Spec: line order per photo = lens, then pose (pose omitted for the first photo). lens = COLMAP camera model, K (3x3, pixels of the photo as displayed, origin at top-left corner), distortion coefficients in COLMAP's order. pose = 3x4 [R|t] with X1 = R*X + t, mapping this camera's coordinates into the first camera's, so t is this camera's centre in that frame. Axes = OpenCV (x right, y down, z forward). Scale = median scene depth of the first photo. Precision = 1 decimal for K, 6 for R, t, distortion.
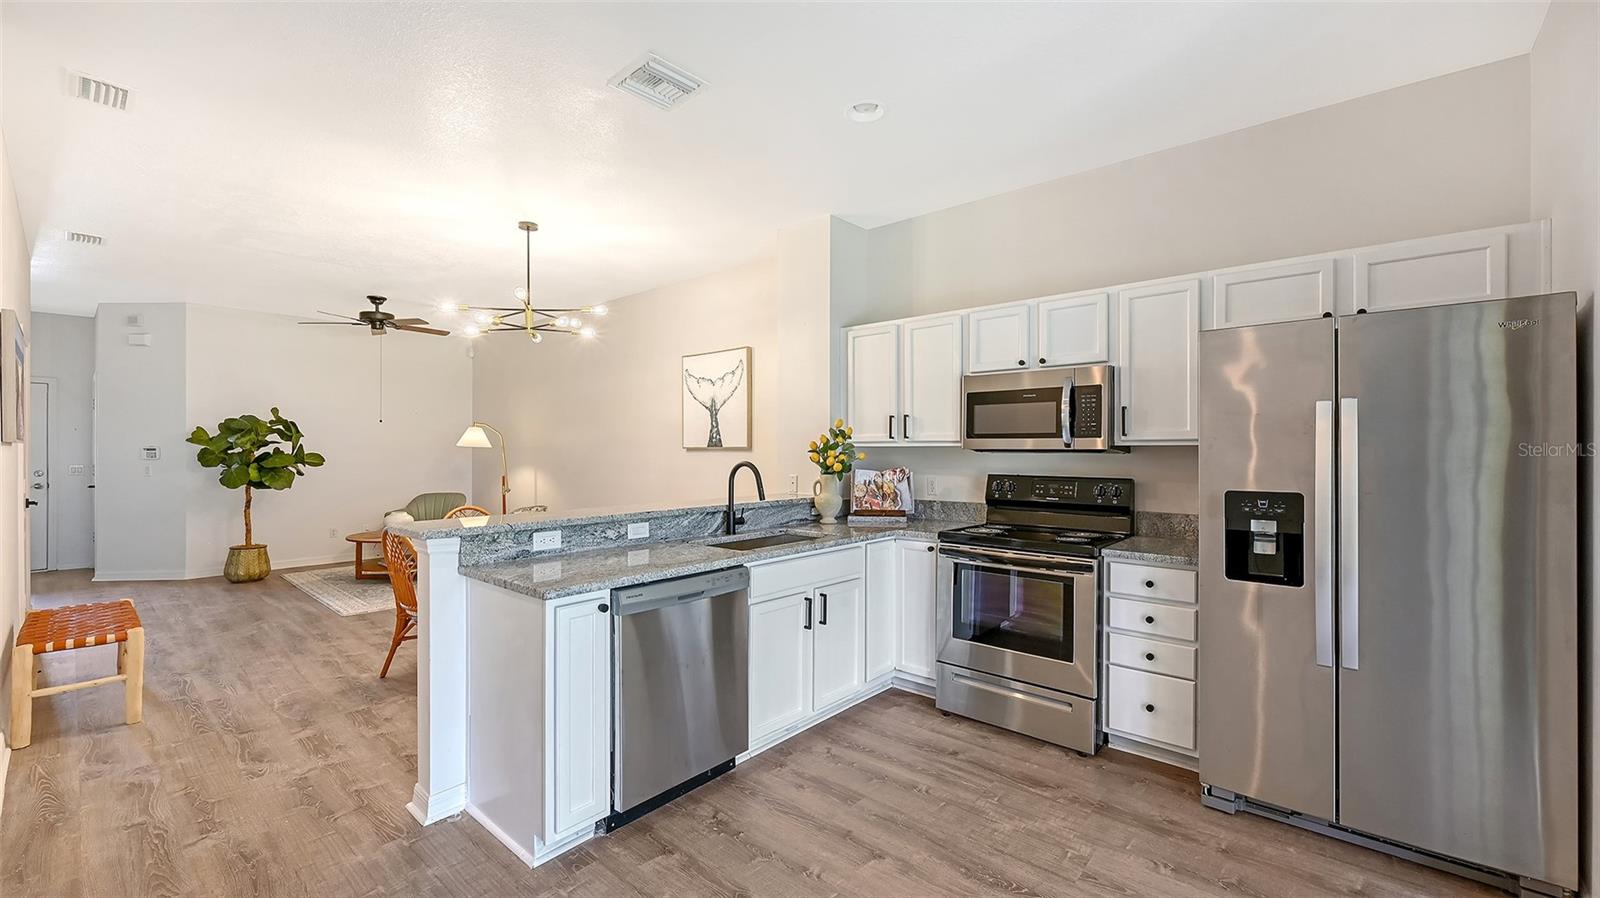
lens RADIAL K [[628.8, 0, 776.5], [0, 628.8, 446.5], [0, 0, 1]] dist [-0.000589, -0.000040]
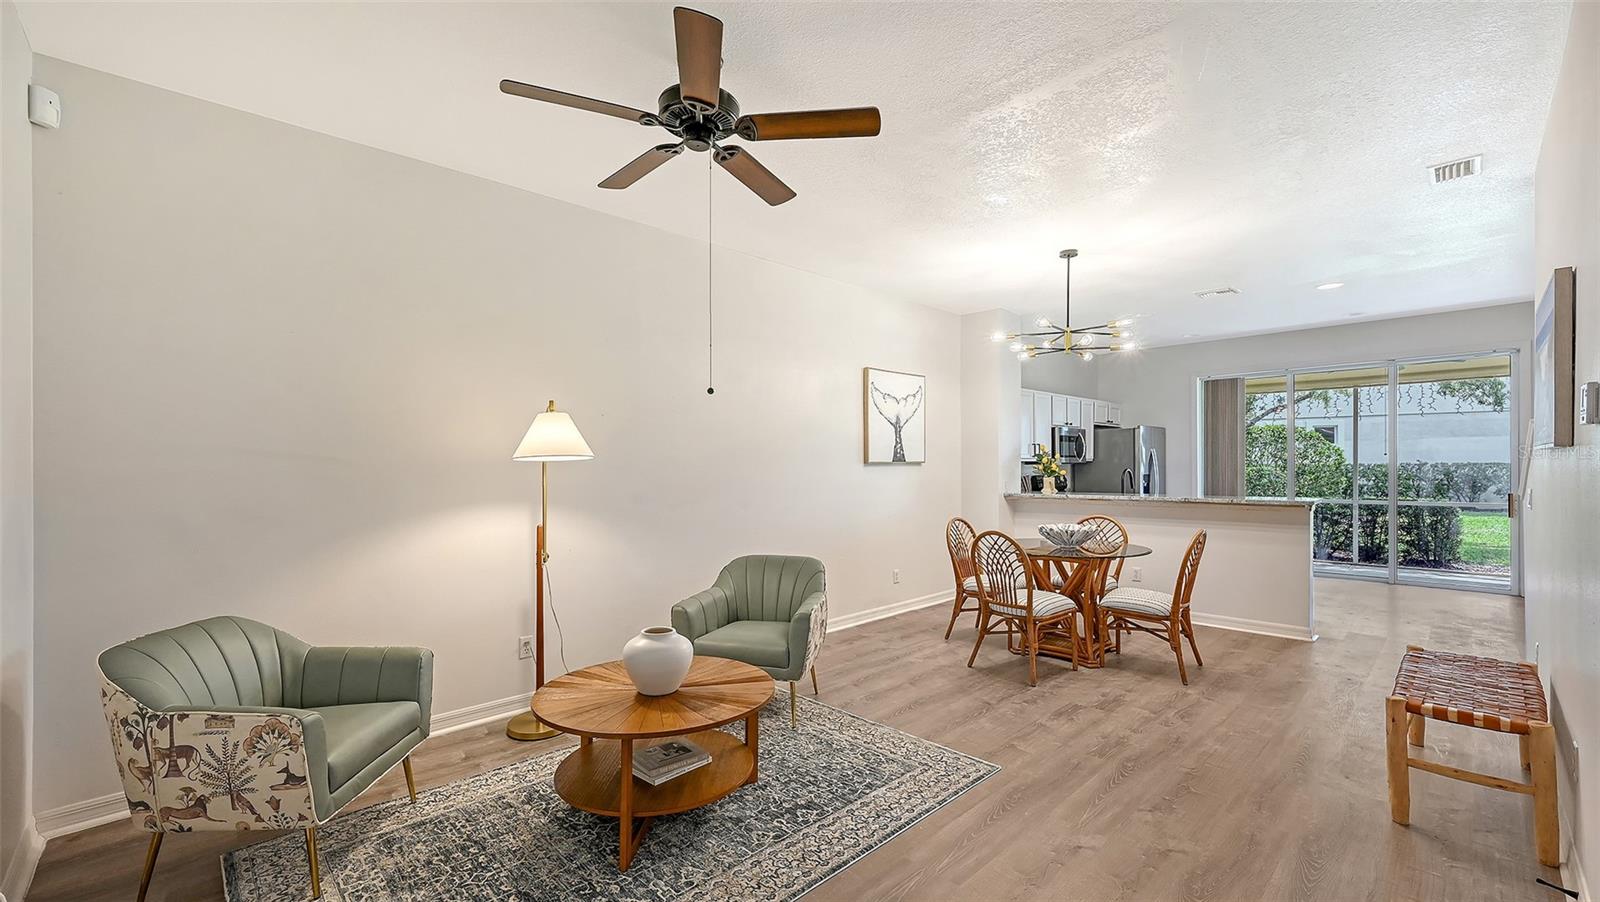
lens RADIAL K [[651.6, 0, 800.6], [0, 651.6, 468.6], [0, 0, 1]] dist [-0.000139, -0.000026]
pose [[0.076601, -0.009448, 0.997017, -1.780156], [0.000979, 0.999955, 0.009401, 0.003008], [-0.997061, 0.000256, 0.076607, 1.586330]]
